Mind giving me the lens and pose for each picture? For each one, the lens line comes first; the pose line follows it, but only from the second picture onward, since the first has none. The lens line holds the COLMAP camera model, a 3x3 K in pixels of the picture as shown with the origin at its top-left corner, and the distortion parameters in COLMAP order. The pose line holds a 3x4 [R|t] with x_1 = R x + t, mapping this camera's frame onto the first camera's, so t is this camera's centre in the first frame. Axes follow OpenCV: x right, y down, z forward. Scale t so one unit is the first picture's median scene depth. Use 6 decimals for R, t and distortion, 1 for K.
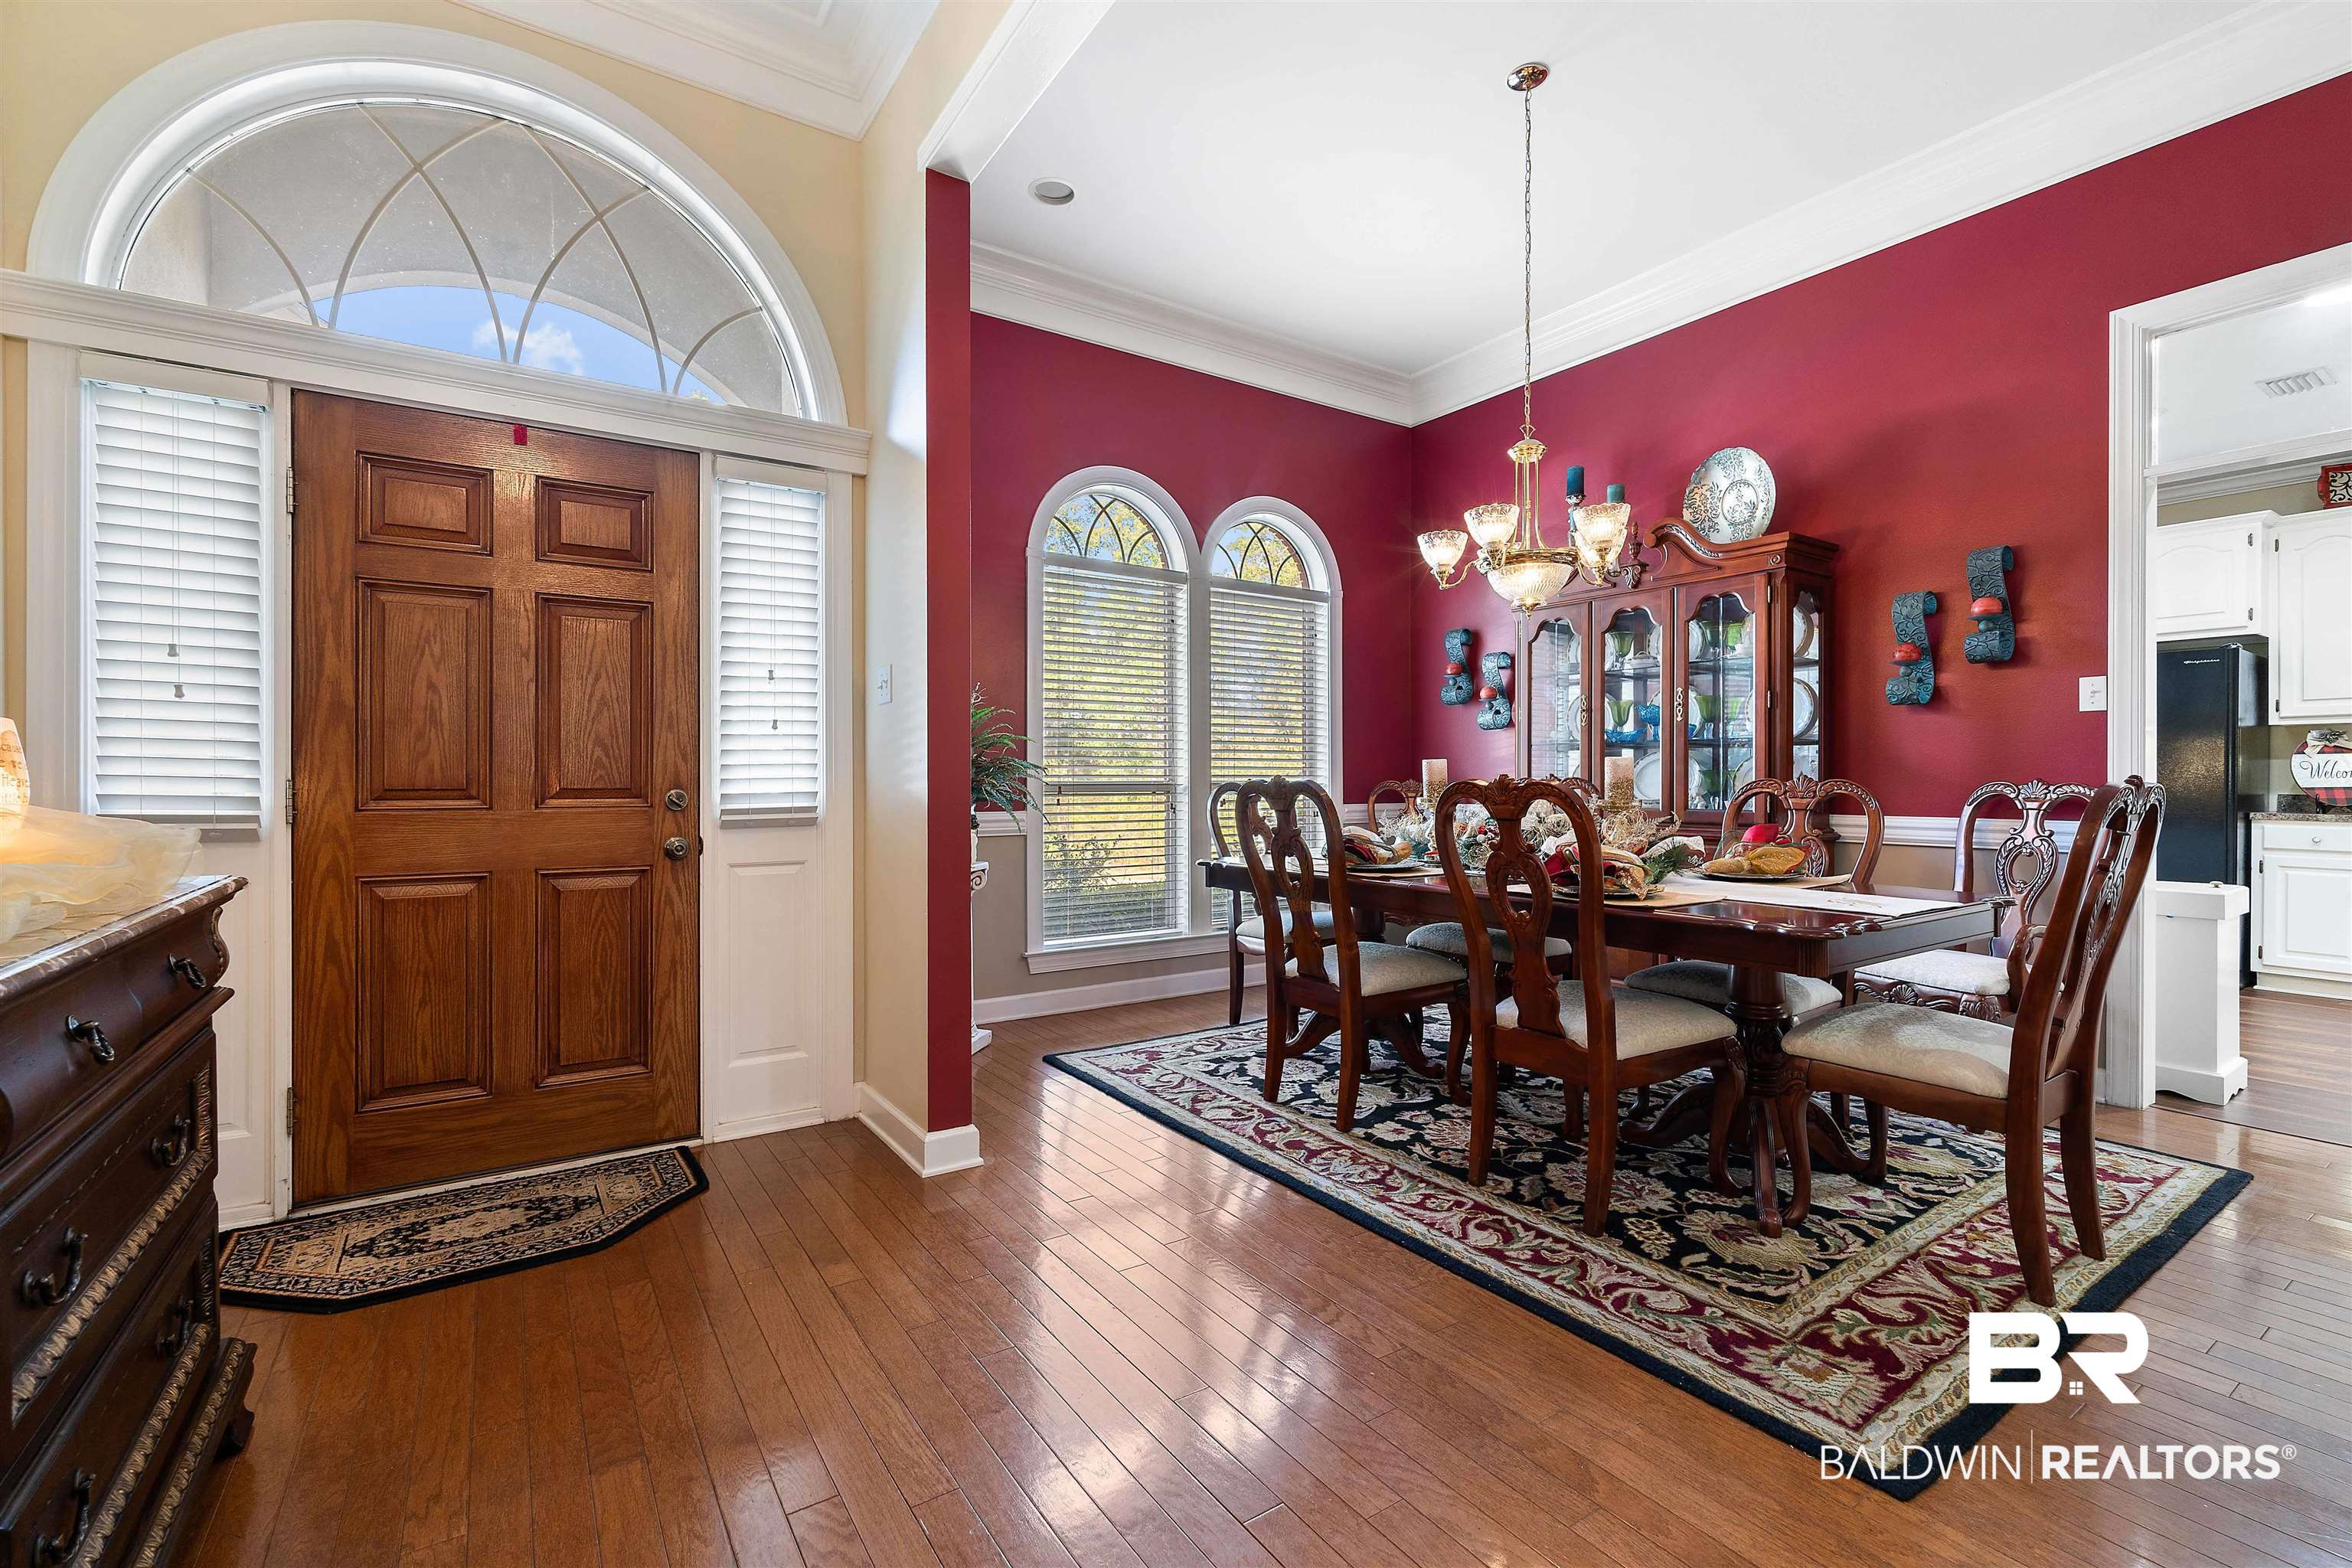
lens RADIAL K [[1022.4, 0, 1172.6], [0, 1022.4, 781.4], [0, 0, 1]] dist [-0.006510, 0.001593]
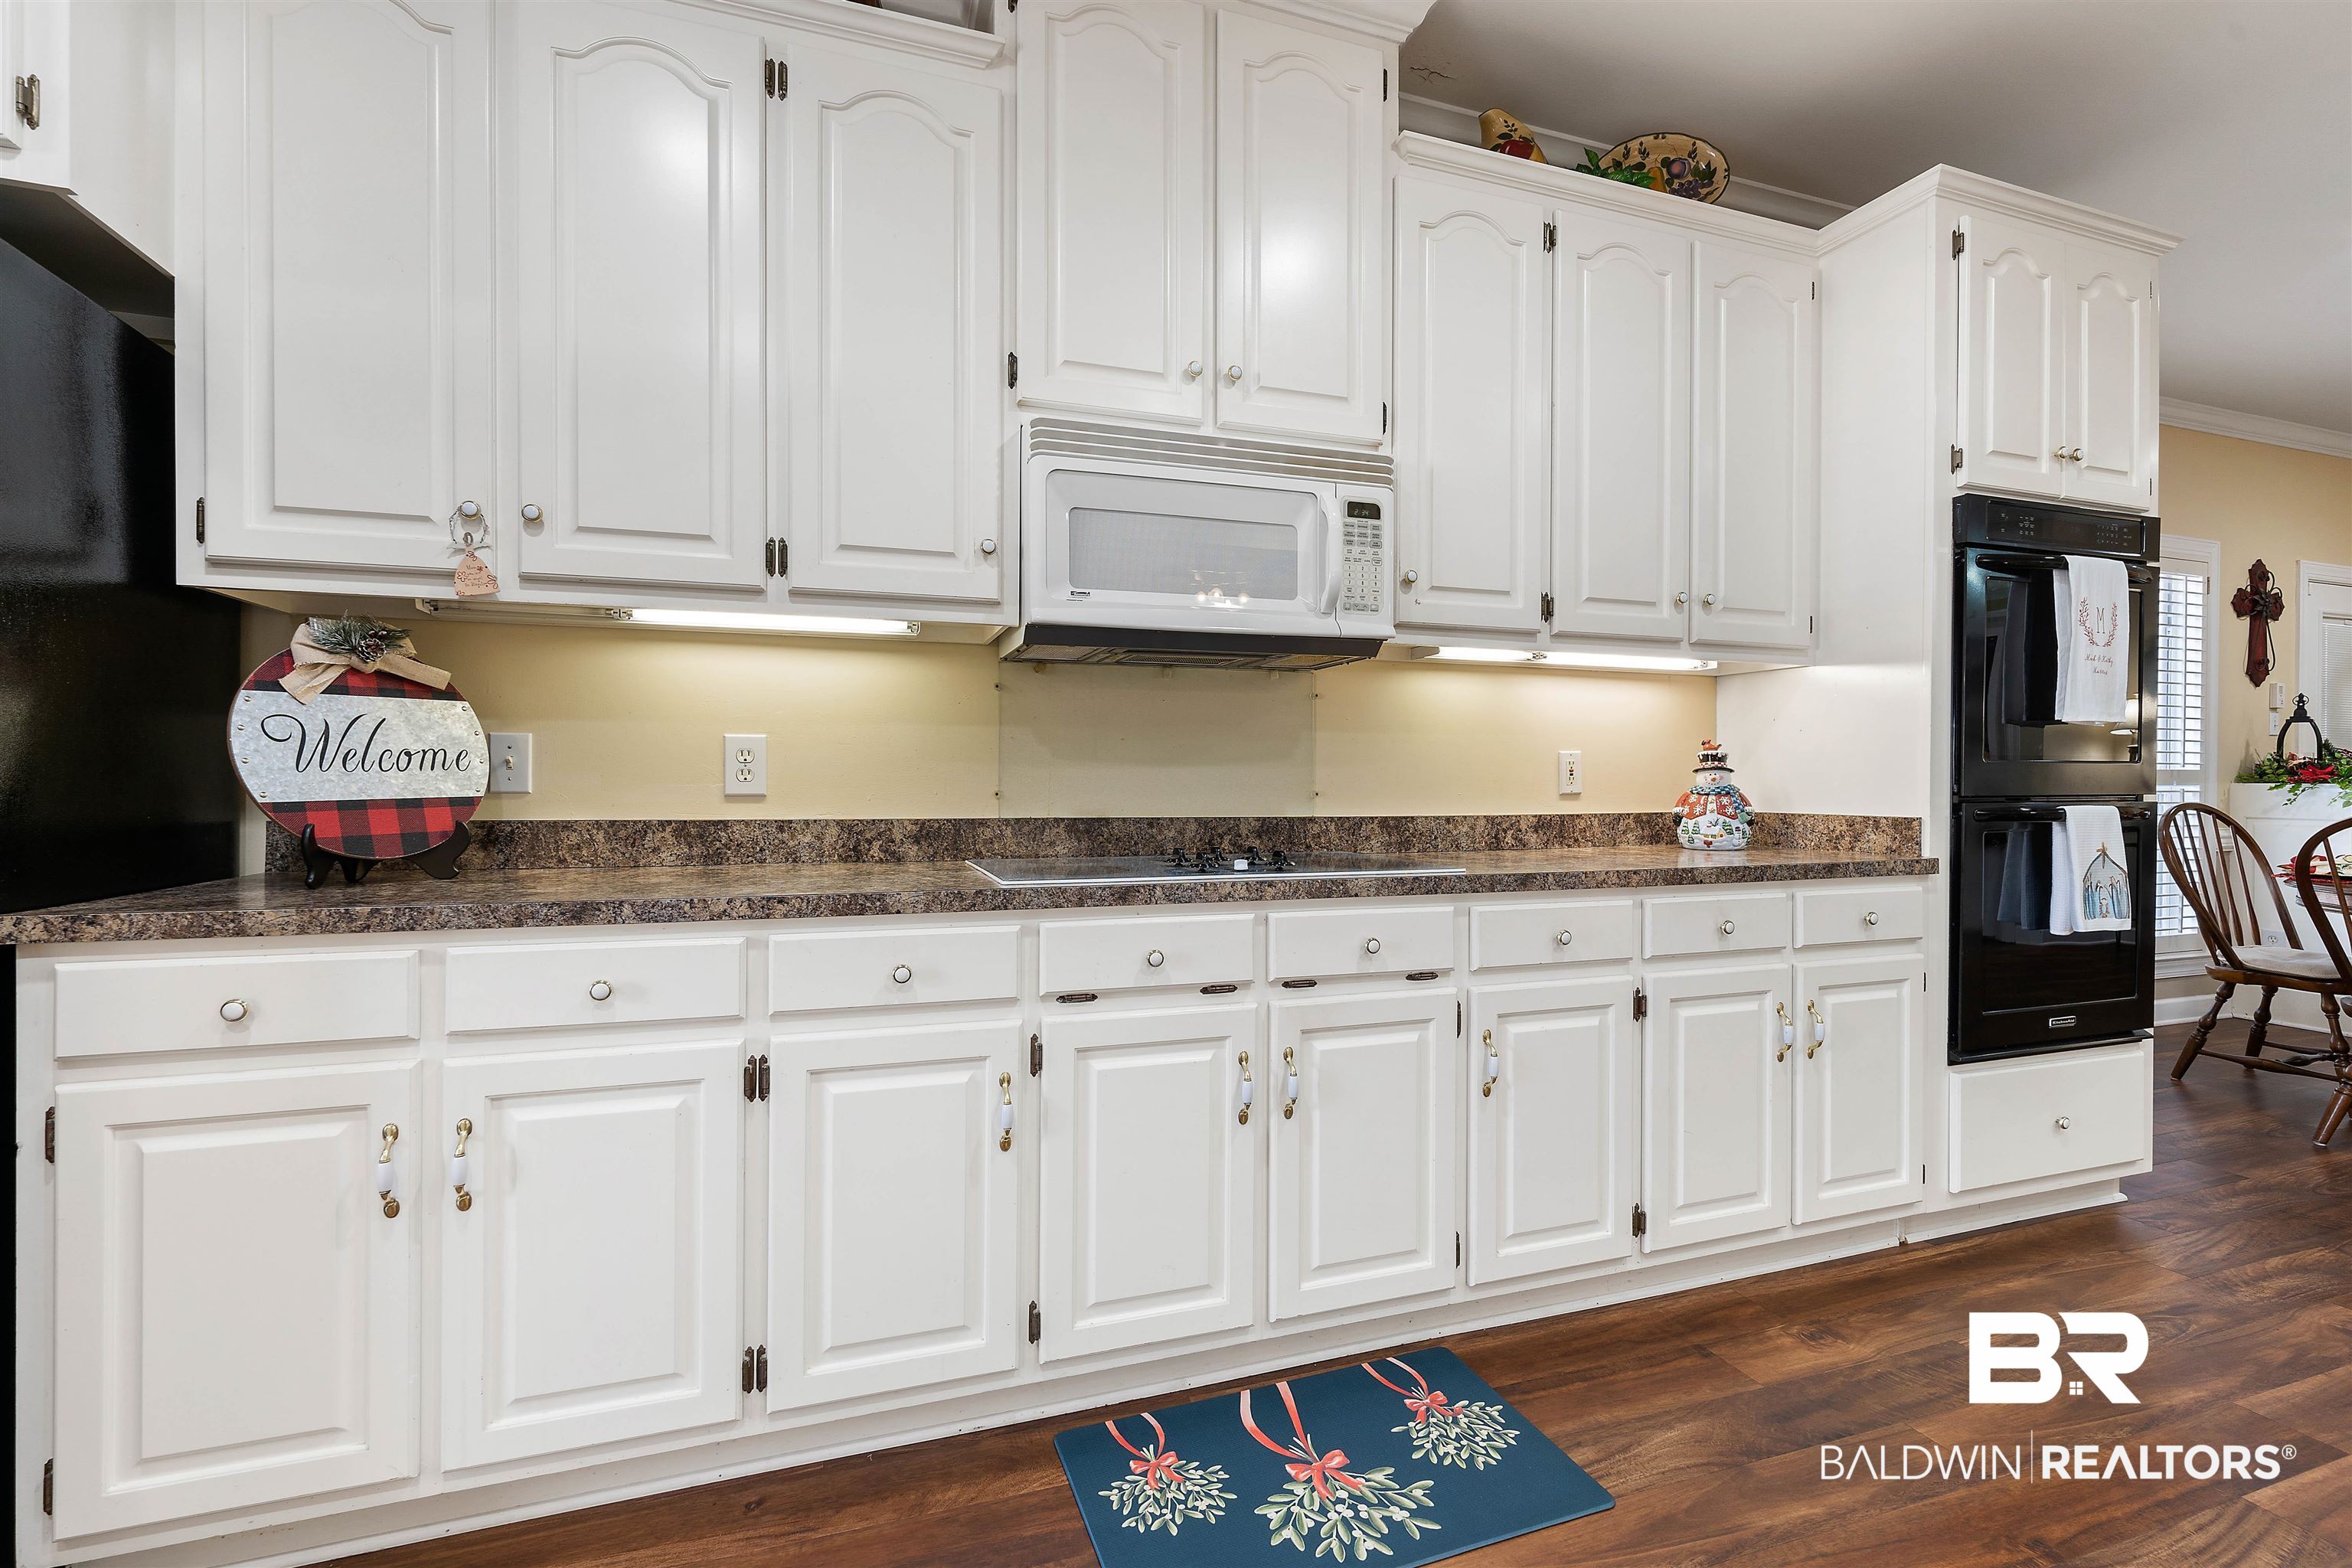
lens RADIAL K [[1022.4, 0, 1213.9], [0, 1022.4, 781.7], [0, 0, 1]] dist [-0.006510, 0.001593]
pose [[0.260720, -0.012258, 0.965337, 0.901375], [0.004874, 0.999923, 0.011380, -0.002462], [-0.965402, 0.001738, 0.260759, 0.660847]]
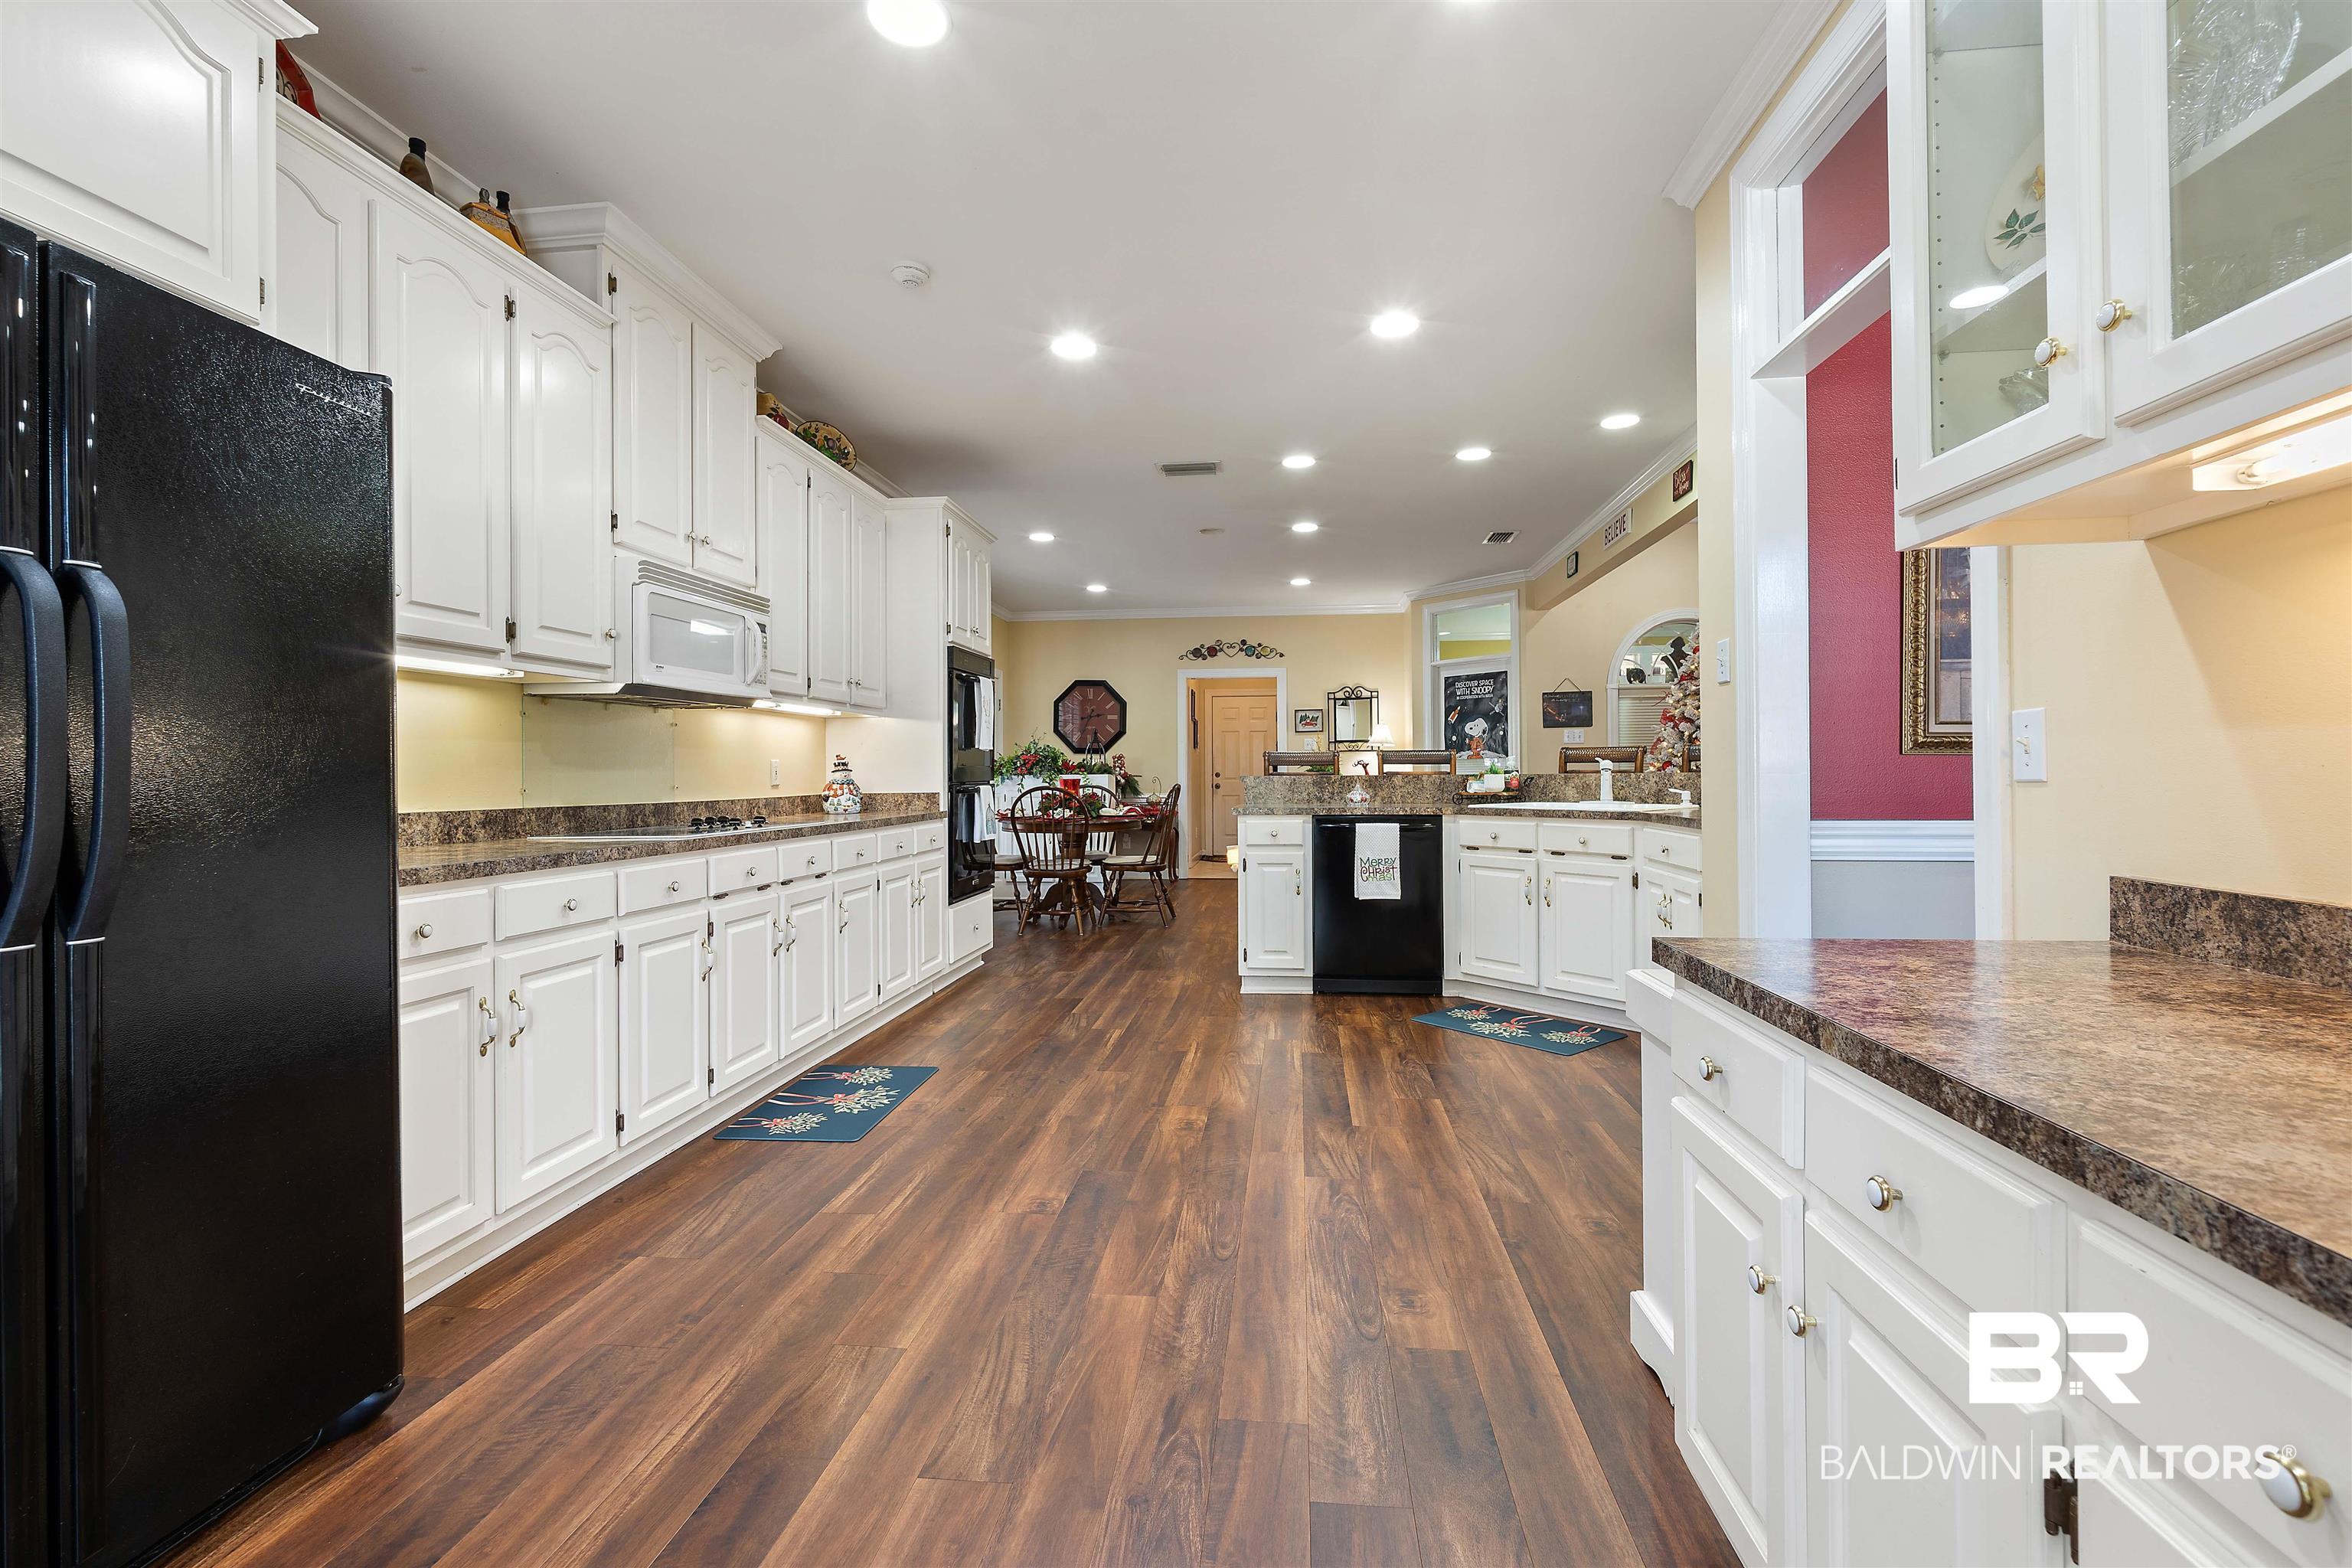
lens RADIAL K [[1022.4, 0, 1171.2], [0, 1022.4, 773.0], [0, 0, 1]] dist [-0.006510, 0.001593]
pose [[-0.751774, -0.004626, 0.659405, 0.611968], [0.003494, 0.999933, 0.010999, -0.008364], [-0.659412, 0.010573, -0.751707, 1.057419]]
